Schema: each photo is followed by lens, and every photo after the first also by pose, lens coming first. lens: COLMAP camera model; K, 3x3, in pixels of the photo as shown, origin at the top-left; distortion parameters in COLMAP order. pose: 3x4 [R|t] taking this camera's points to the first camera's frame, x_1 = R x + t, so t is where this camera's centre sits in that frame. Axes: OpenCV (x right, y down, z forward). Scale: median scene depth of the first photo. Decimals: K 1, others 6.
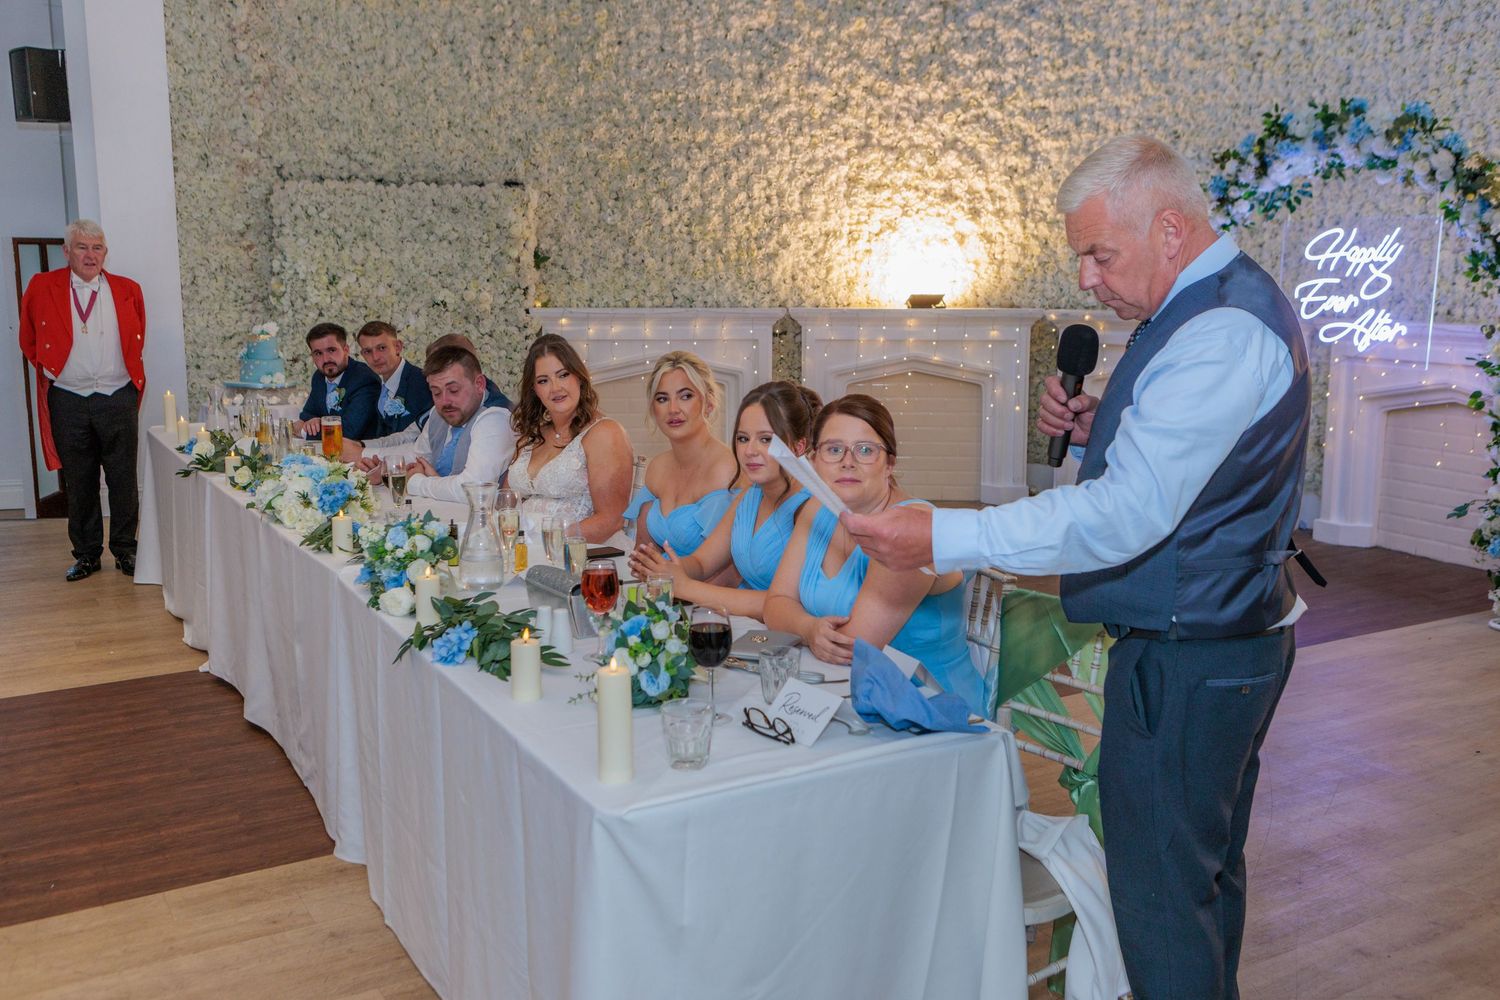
lens RADIAL K [[1271.8, 0, 750.0], [0, 1271.8, 500.0], [0, 0, 1]] dist [-0.008100, 0.000719]
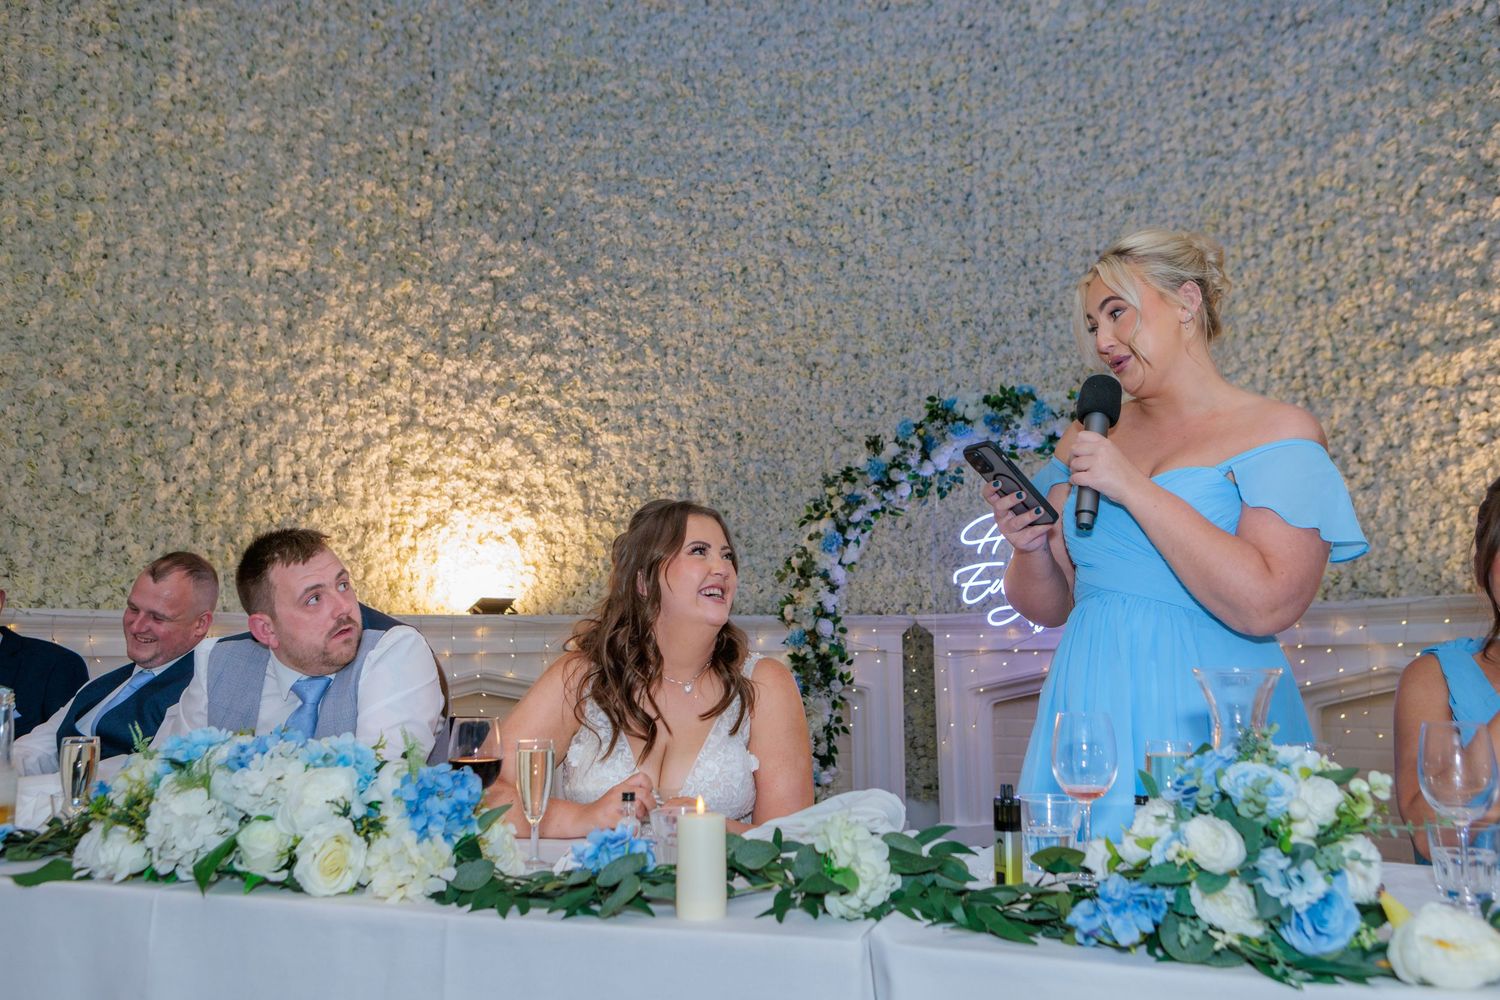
lens RADIAL K [[1271.8, 0, 750.0], [0, 1271.8, 500.0], [0, 0, 1]] dist [-0.008100, 0.000719]
pose [[0.810944, 0.054441, 0.582586, -0.214611], [0.119571, 0.959232, -0.256078, 0.008762], [-0.572777, 0.277325, 0.771374, 0.249665]]
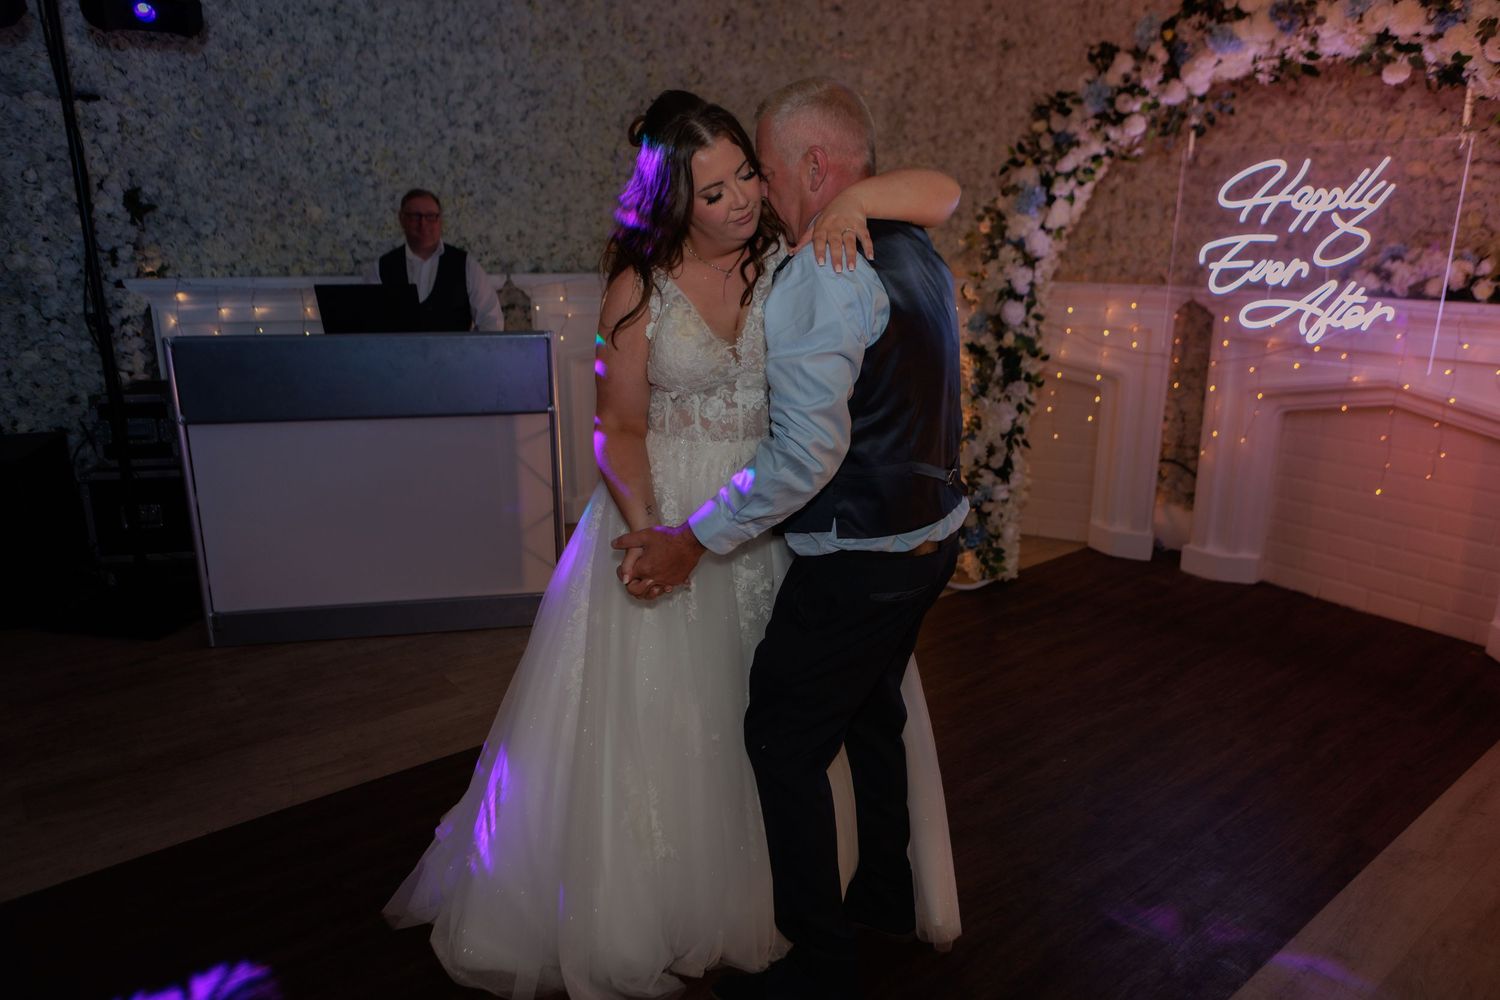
lens RADIAL K [[964.4, 0, 750.0], [0, 964.4, 500.0], [0, 0, 1]] dist [-0.091068, 0.066048]
pose [[0.984702, -0.044932, 0.168355, 0.069716], [0.028713, 0.994815, 0.097564, -0.067904], [-0.171866, -0.091237, 0.980886, 0.407560]]
